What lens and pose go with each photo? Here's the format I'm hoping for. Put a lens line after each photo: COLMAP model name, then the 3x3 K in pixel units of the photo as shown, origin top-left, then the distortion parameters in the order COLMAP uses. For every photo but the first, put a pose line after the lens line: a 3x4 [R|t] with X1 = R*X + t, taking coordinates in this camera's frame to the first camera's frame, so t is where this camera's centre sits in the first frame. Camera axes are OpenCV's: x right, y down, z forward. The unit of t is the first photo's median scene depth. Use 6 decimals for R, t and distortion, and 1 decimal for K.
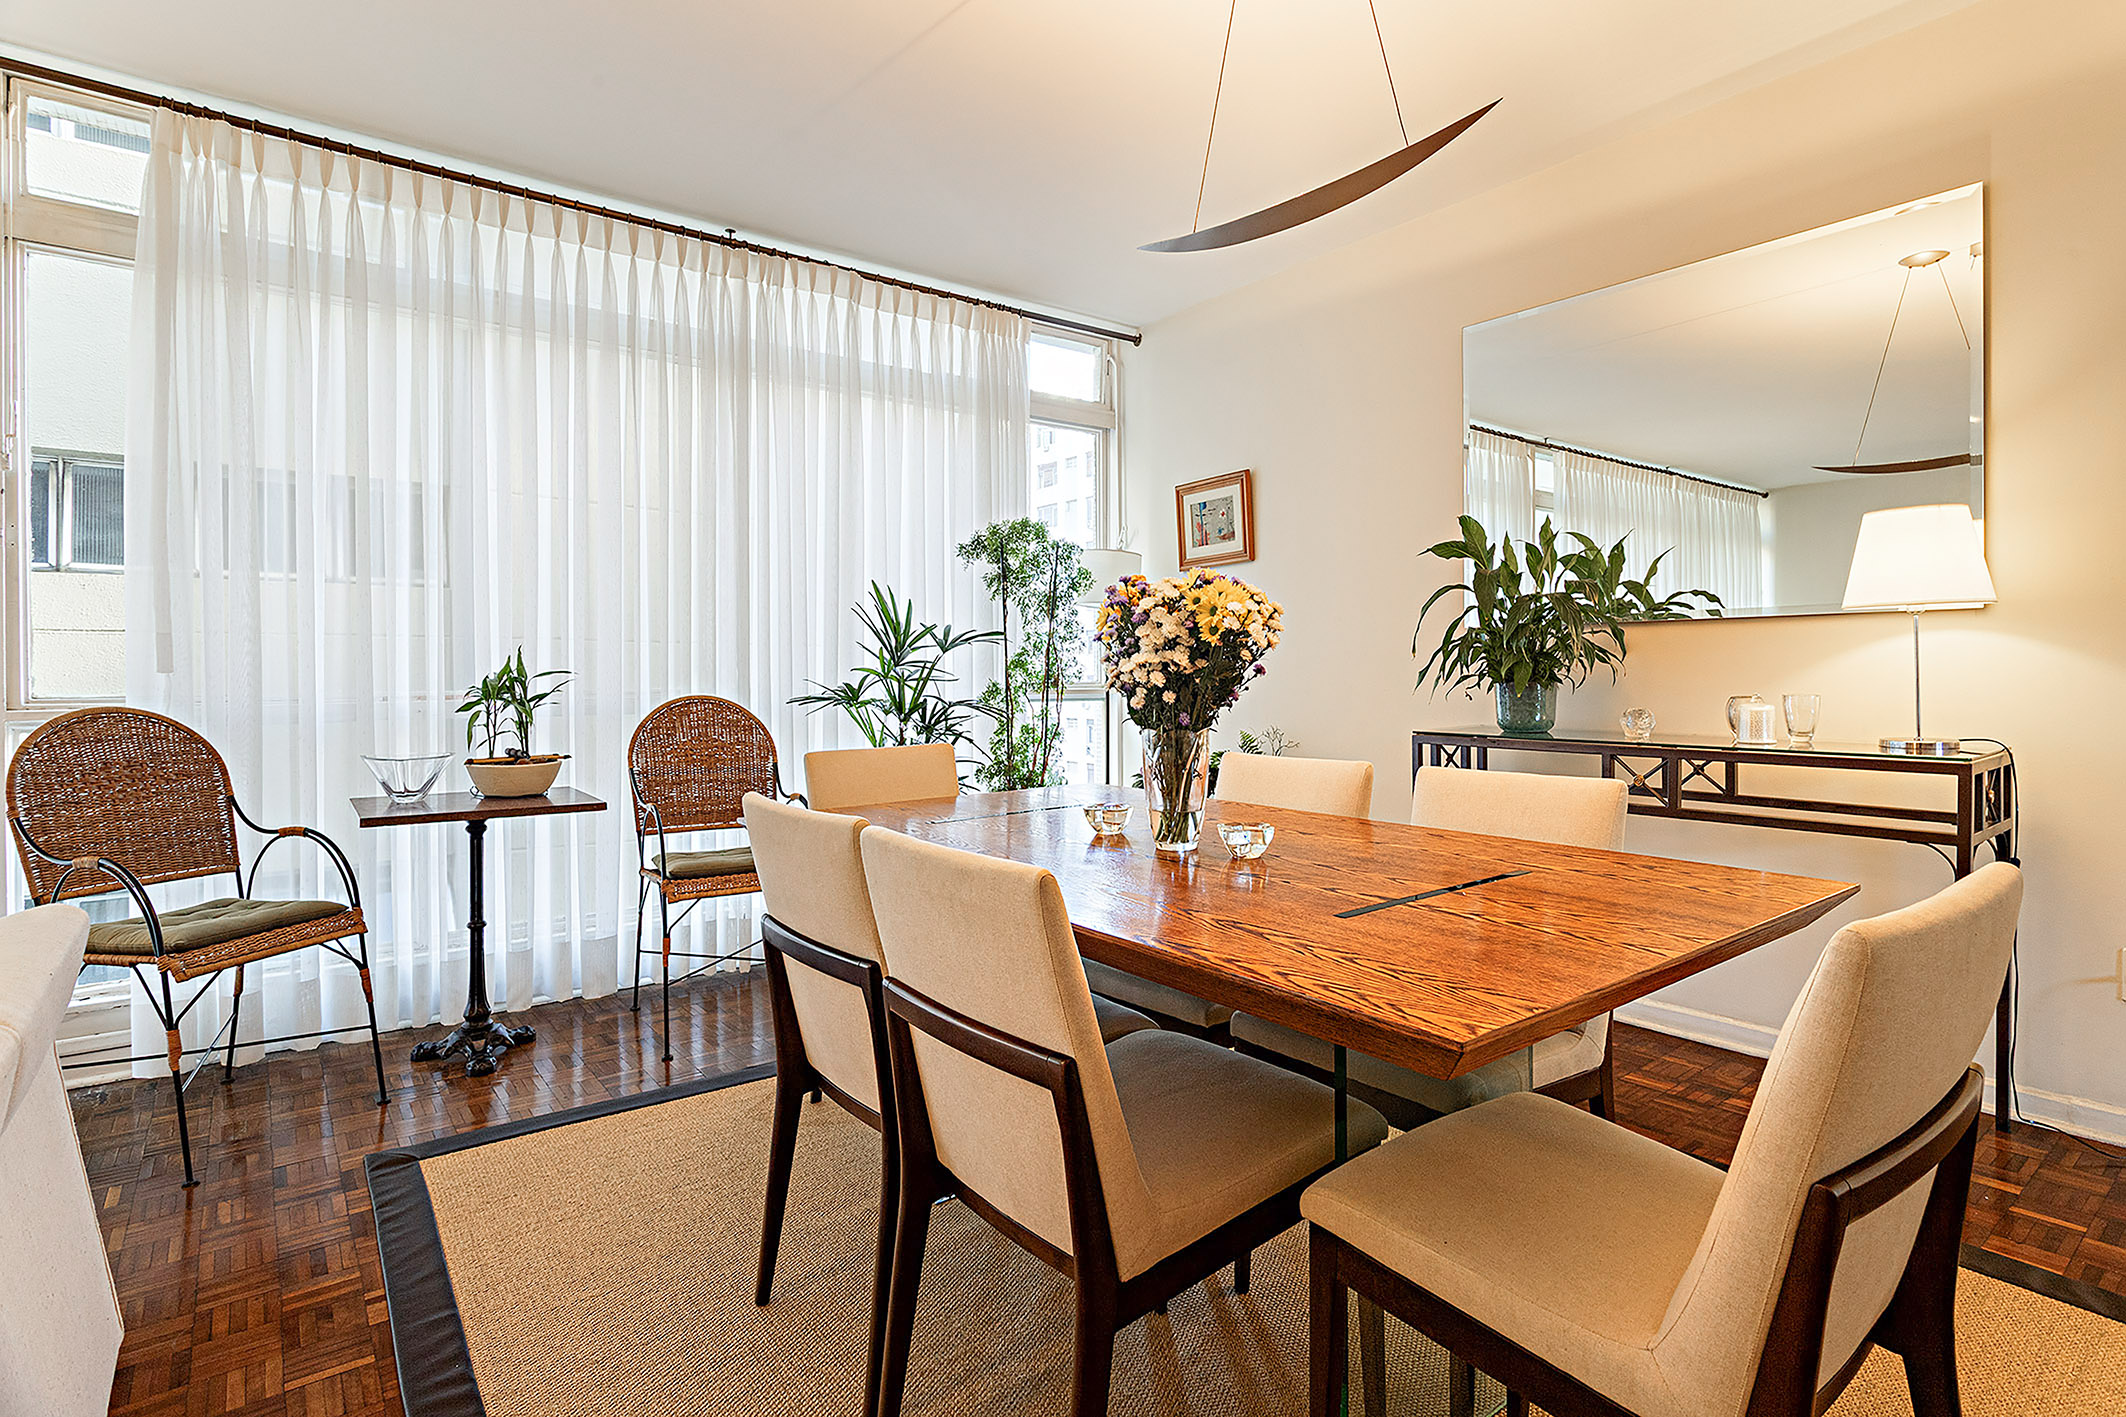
lens RADIAL K [[1089.4, 0, 1066.6], [0, 1089.4, 692.0], [0, 0, 1]] dist [-0.008859, -0.000999]
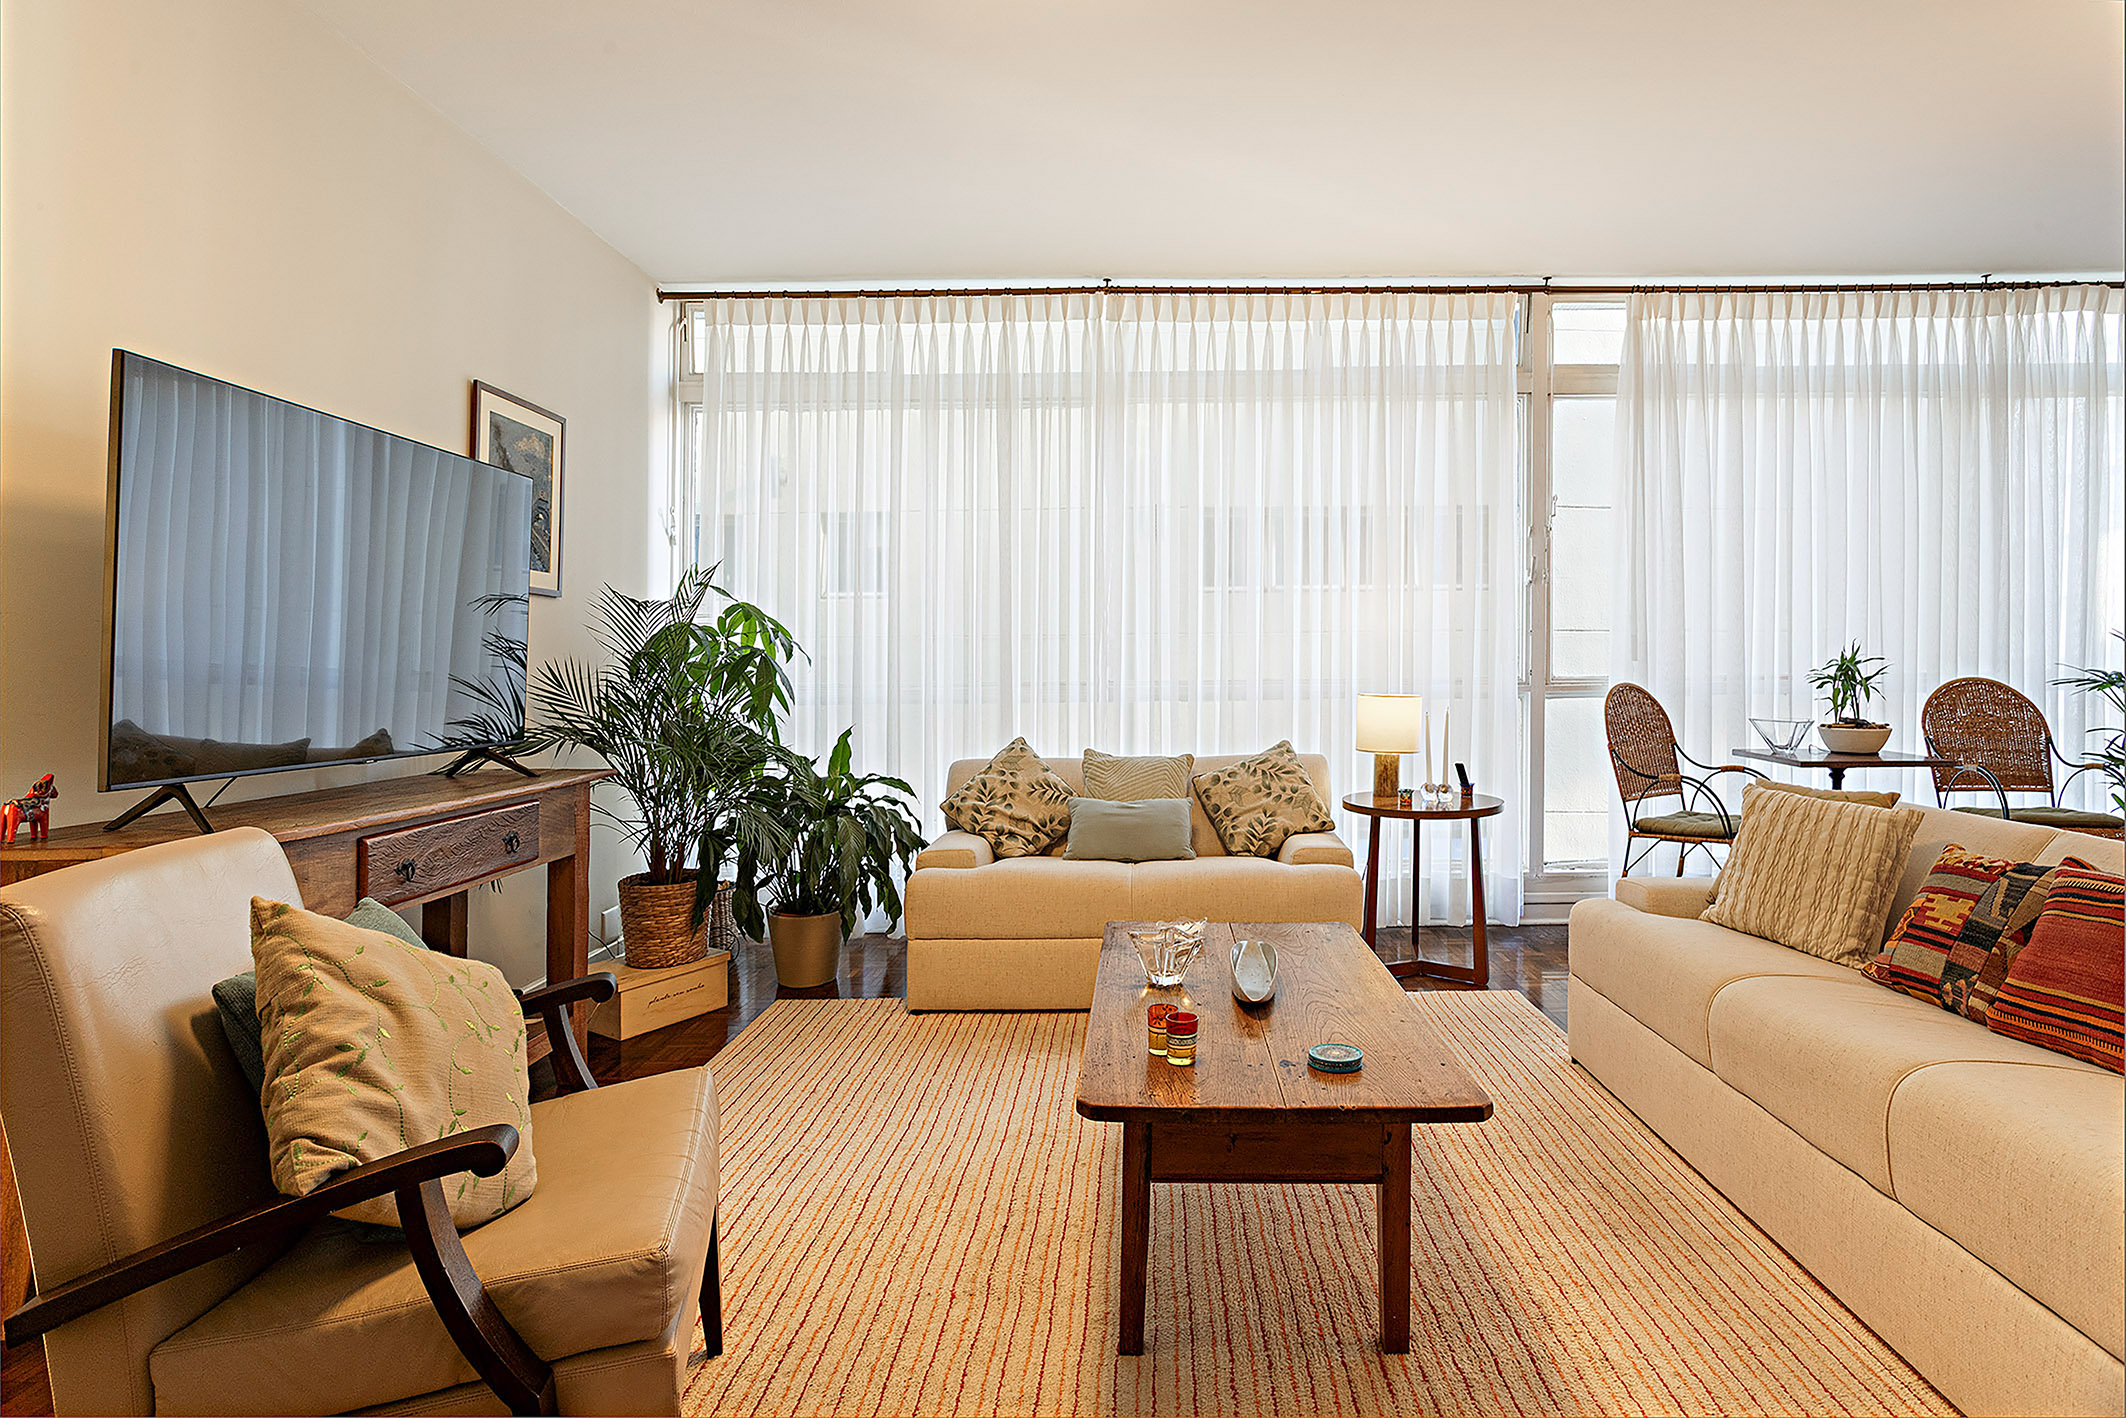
lens RADIAL K [[1089.4, 0, 1130.2], [0, 1089.4, 669.4], [0, 0, 1]] dist [-0.008859, -0.000999]
pose [[0.793426, -0.002209, -0.608663, -0.381807], [-0.002388, 0.999974, -0.006741, 0.005660], [0.608663, 0.006802, 0.793400, -0.532860]]
